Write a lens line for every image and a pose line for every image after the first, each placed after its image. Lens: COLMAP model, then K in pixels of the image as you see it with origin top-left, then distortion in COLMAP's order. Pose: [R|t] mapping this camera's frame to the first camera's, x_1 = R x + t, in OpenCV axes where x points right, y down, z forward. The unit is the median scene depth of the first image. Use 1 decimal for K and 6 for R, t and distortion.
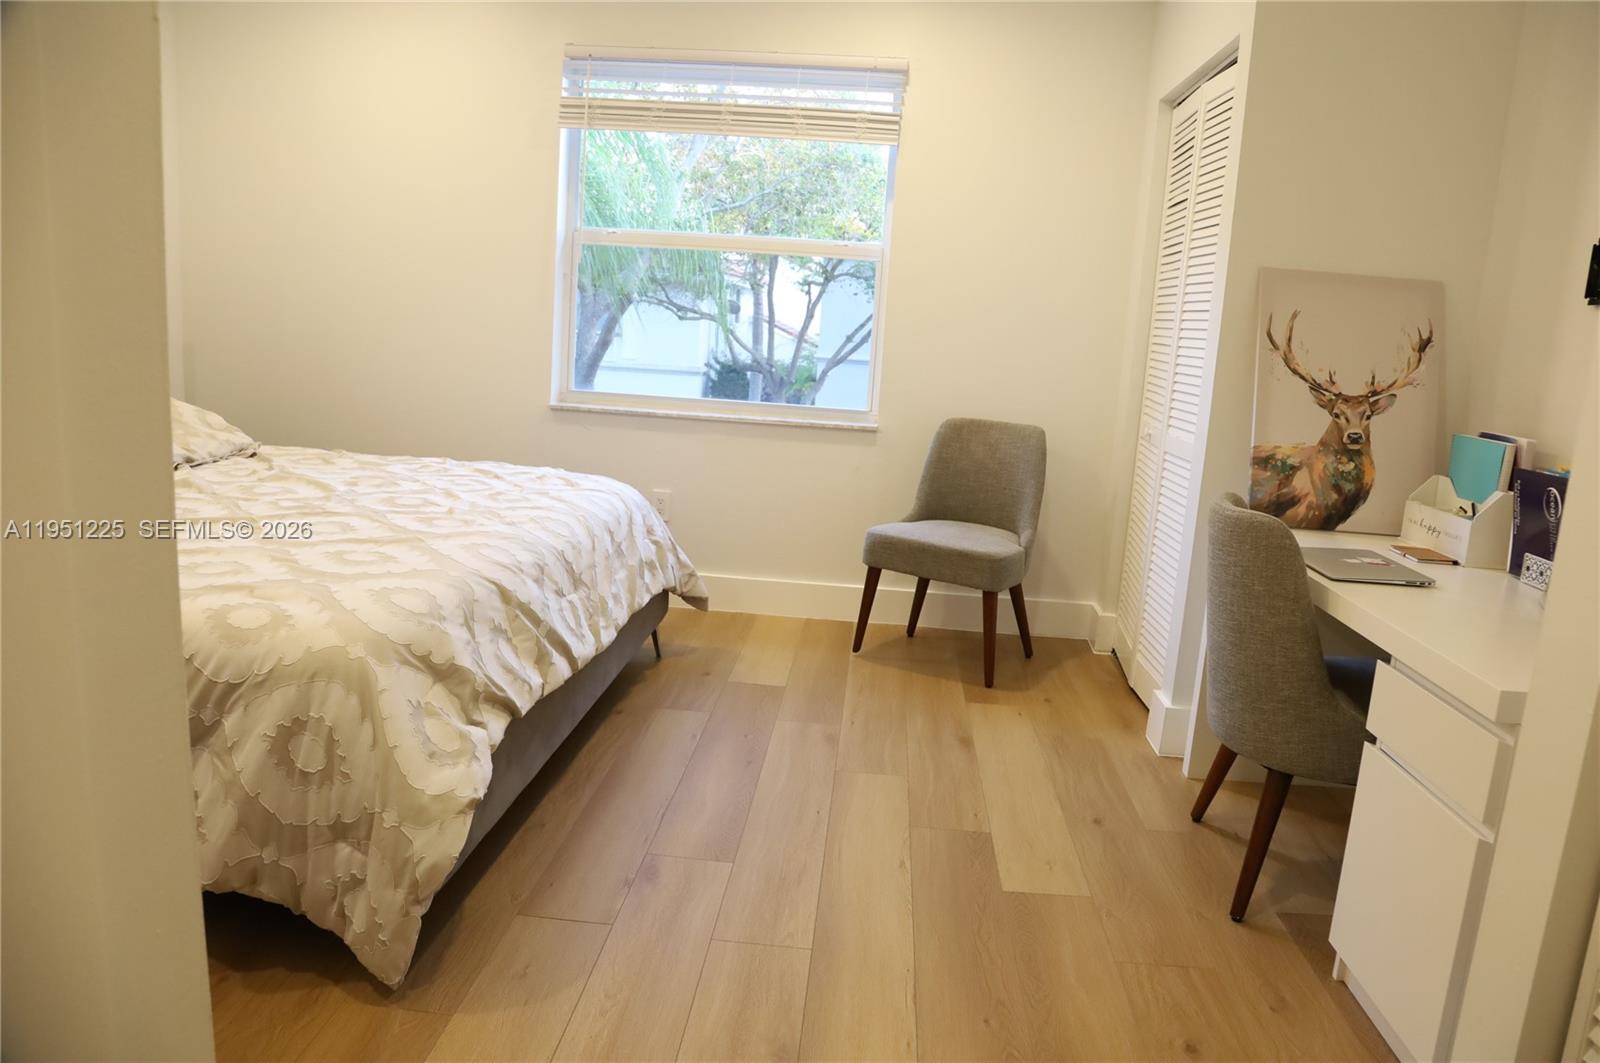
lens RADIAL K [[1079.2, 0, 817.2], [0, 1079.2, 539.0], [0, 0, 1]] dist [-0.128618, 0.077012]
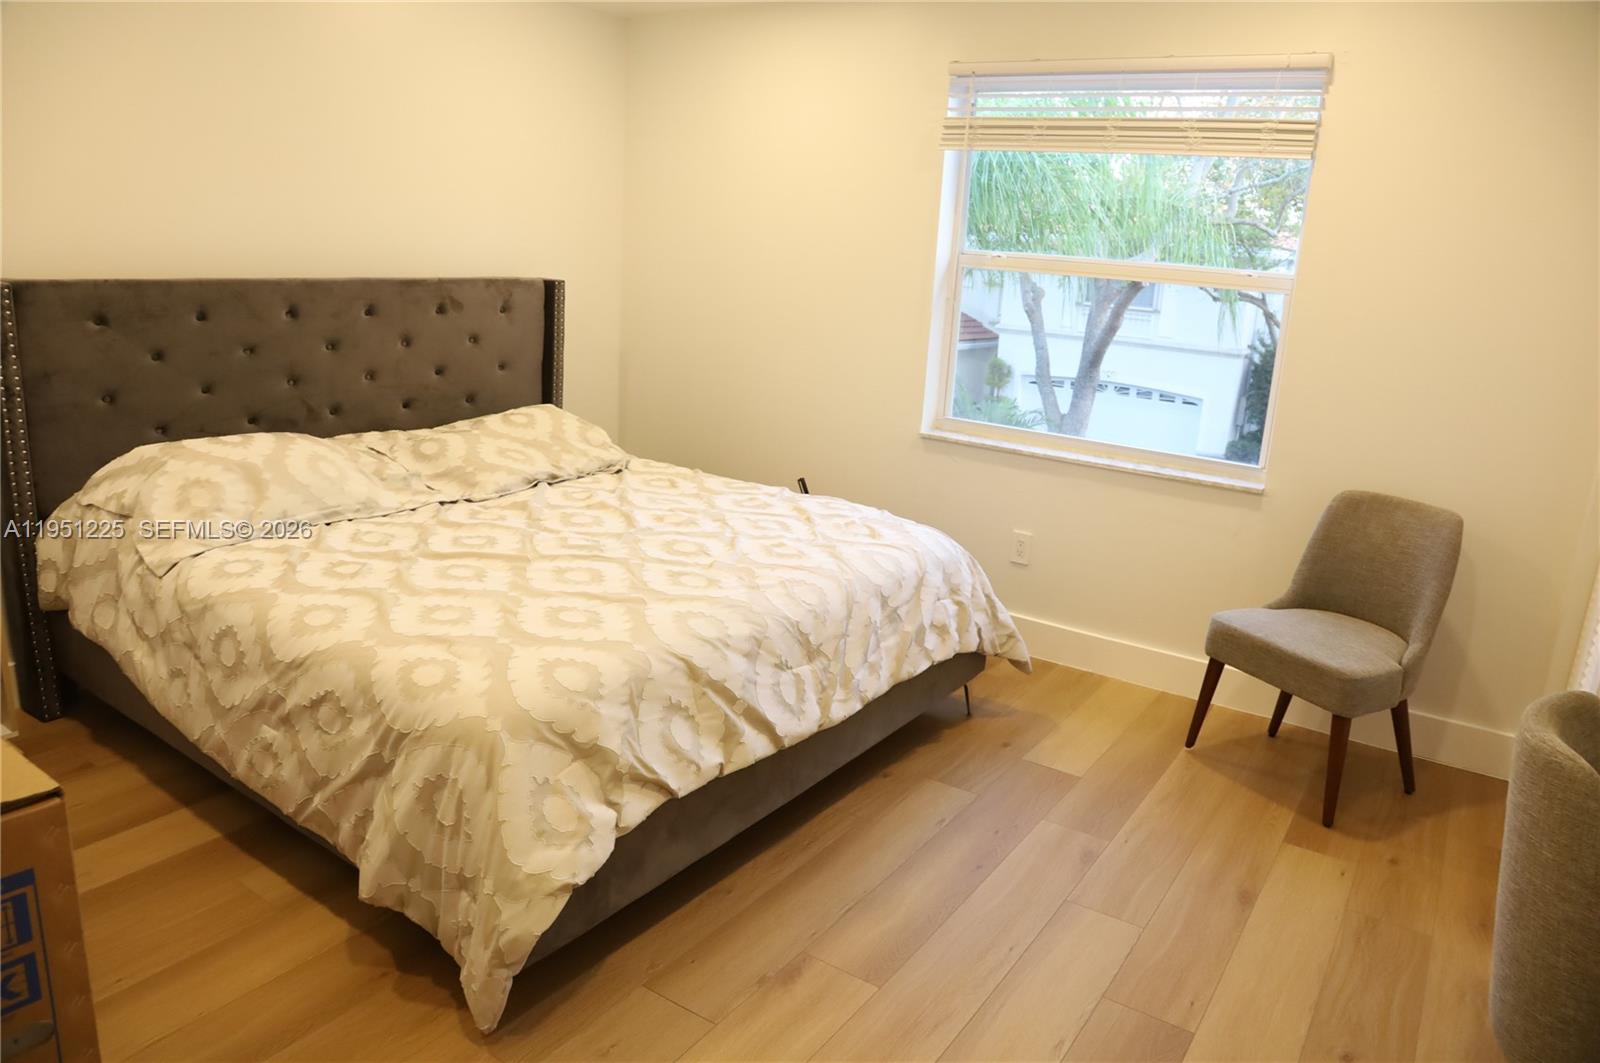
lens RADIAL K [[1079.2, 0, 817.2], [0, 1079.2, 539.0], [0, 0, 1]] dist [-0.128618, 0.077012]
pose [[0.868225, 0.118223, -0.481880, 0.256287], [-0.100576, 0.992971, 0.062399, -0.132839], [0.485870, -0.005711, 0.874012, 0.146648]]
